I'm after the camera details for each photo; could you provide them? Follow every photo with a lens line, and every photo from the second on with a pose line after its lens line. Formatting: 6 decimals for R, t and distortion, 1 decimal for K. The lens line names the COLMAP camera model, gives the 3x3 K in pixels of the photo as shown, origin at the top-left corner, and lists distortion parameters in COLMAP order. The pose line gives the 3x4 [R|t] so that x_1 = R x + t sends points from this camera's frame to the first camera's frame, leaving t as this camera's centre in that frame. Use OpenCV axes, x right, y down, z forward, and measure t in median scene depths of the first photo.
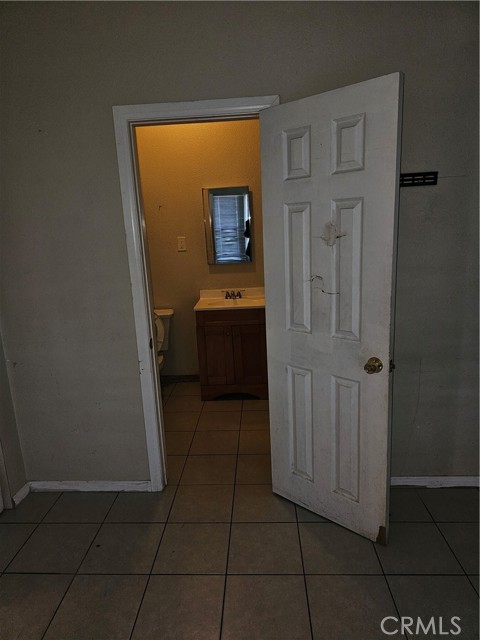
lens RADIAL K [[429.2, 0, 239.0], [0, 429.2, 320.7], [0, 0, 1]] dist [0.040814, -0.036511]
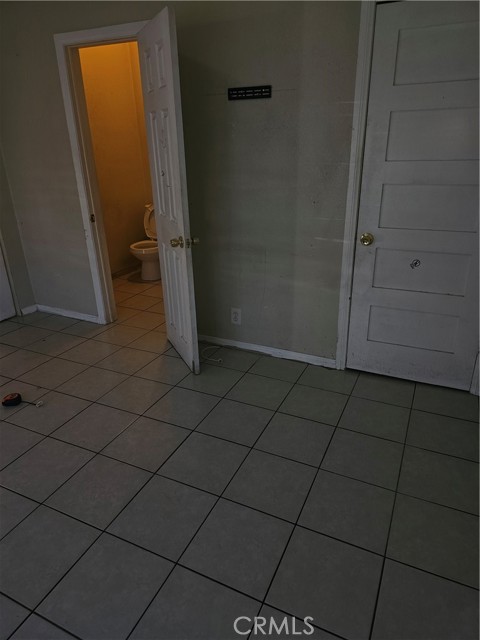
lens RADIAL K [[429.2, 0, 240.6], [0, 429.2, 320.4], [0, 0, 1]] dist [0.040814, -0.036511]
pose [[0.928244, 0.173181, -0.329198, 0.785253], [-0.105559, 0.971266, 0.213305, 0.026652], [0.356680, -0.163249, 0.919853, -0.182883]]
